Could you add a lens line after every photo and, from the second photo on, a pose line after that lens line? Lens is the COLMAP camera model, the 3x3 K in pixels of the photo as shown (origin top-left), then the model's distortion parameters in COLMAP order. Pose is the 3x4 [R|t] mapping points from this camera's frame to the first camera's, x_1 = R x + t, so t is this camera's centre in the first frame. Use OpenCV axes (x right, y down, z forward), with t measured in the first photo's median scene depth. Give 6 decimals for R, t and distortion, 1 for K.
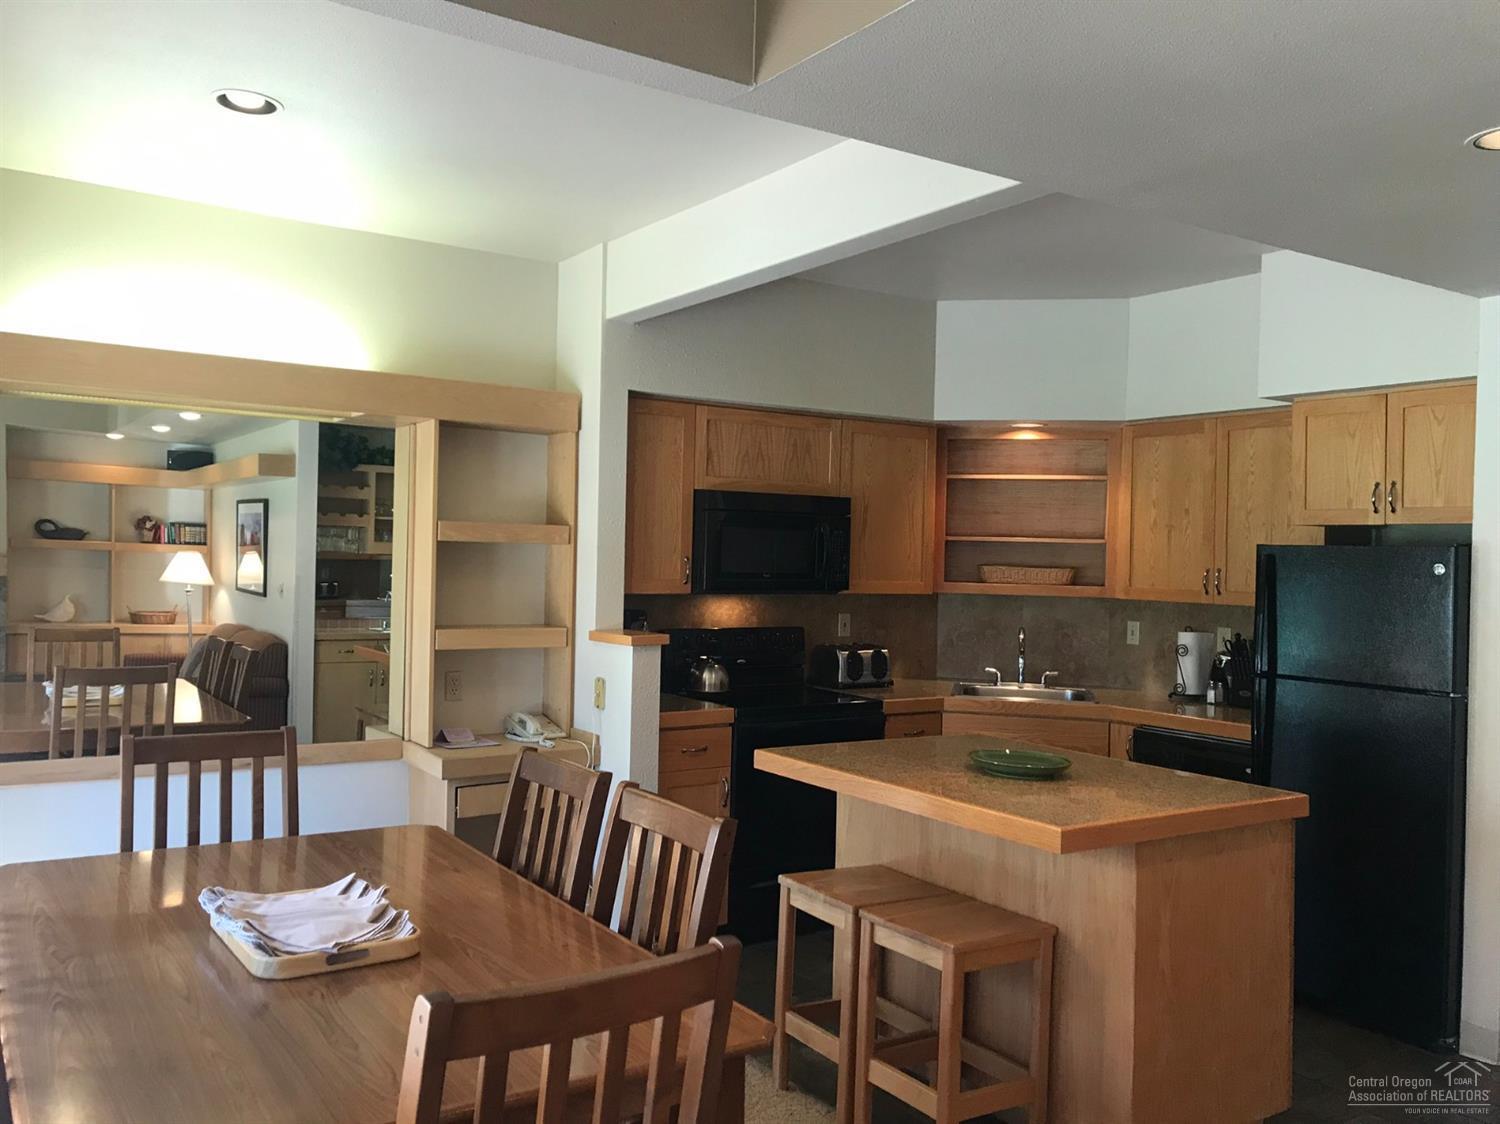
lens RADIAL K [[1237.4, 0, 749.3], [0, 1237.4, 562.3], [0, 0, 1]] dist [0.045751, -0.054972]
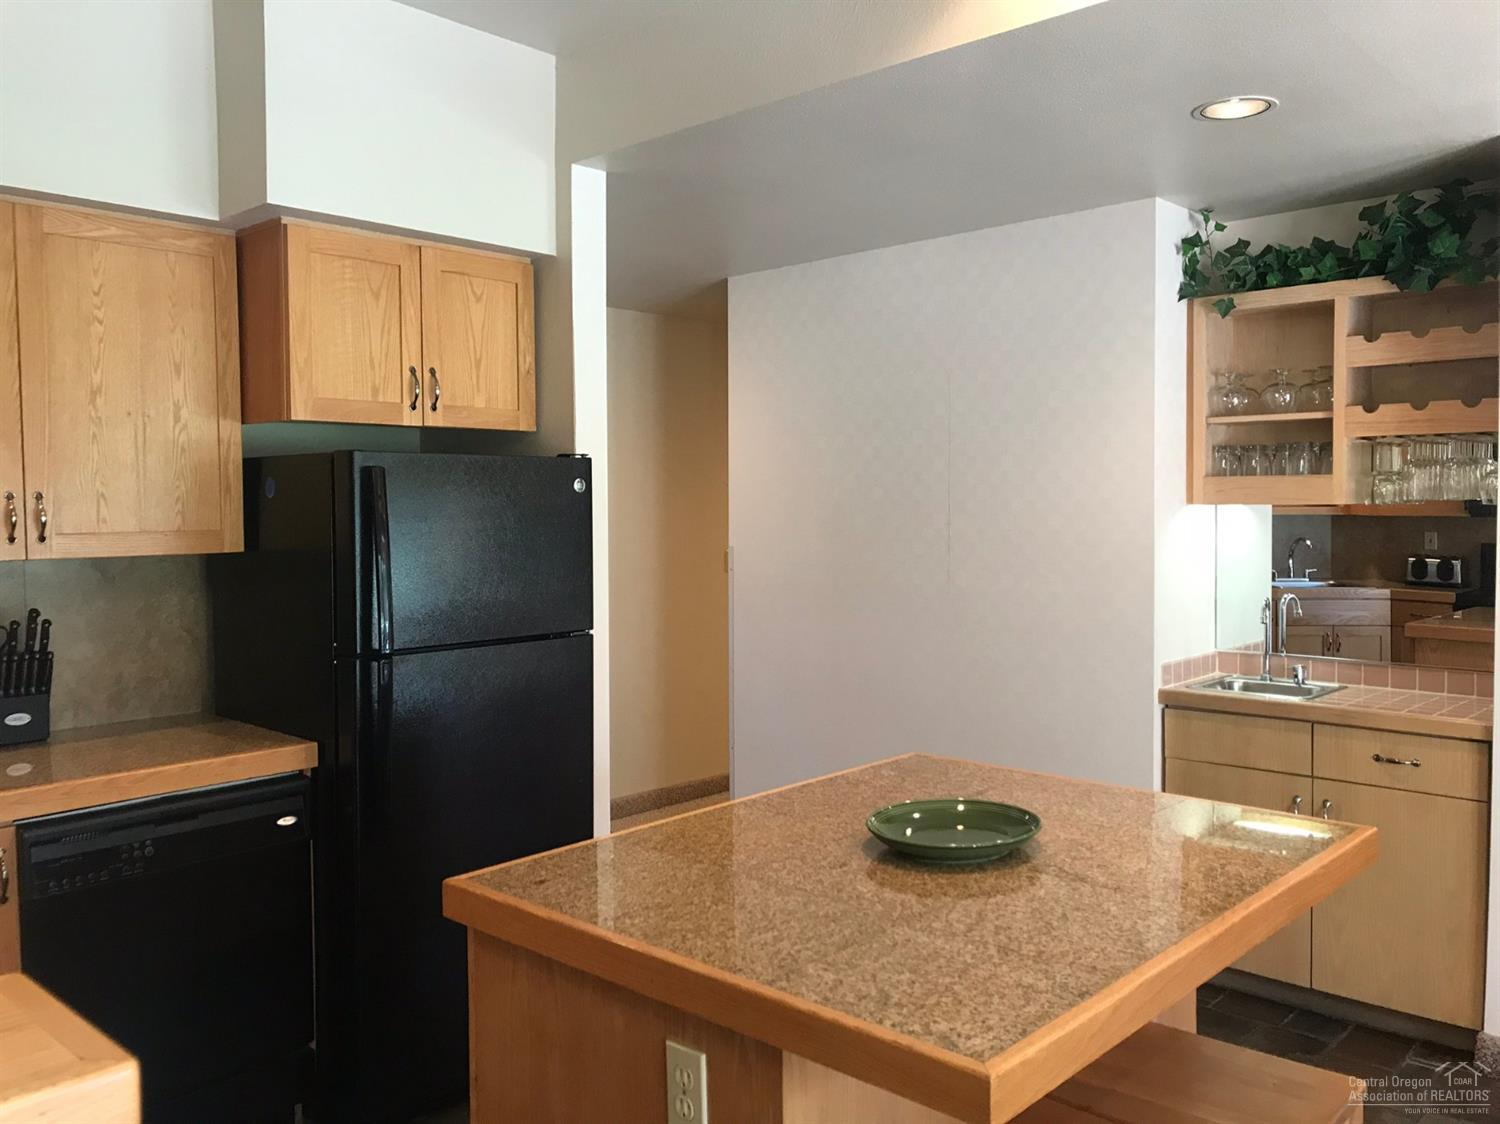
lens RADIAL K [[1237.4, 0, 749.6], [0, 1237.4, 559.2], [0, 0, 1]] dist [0.045751, -0.054972]
pose [[-0.236064, -0.068392, 0.969328, -0.255269], [0.008877, 0.997327, 0.072529, -0.003203], [-0.971697, 0.025726, -0.234825, 0.991226]]
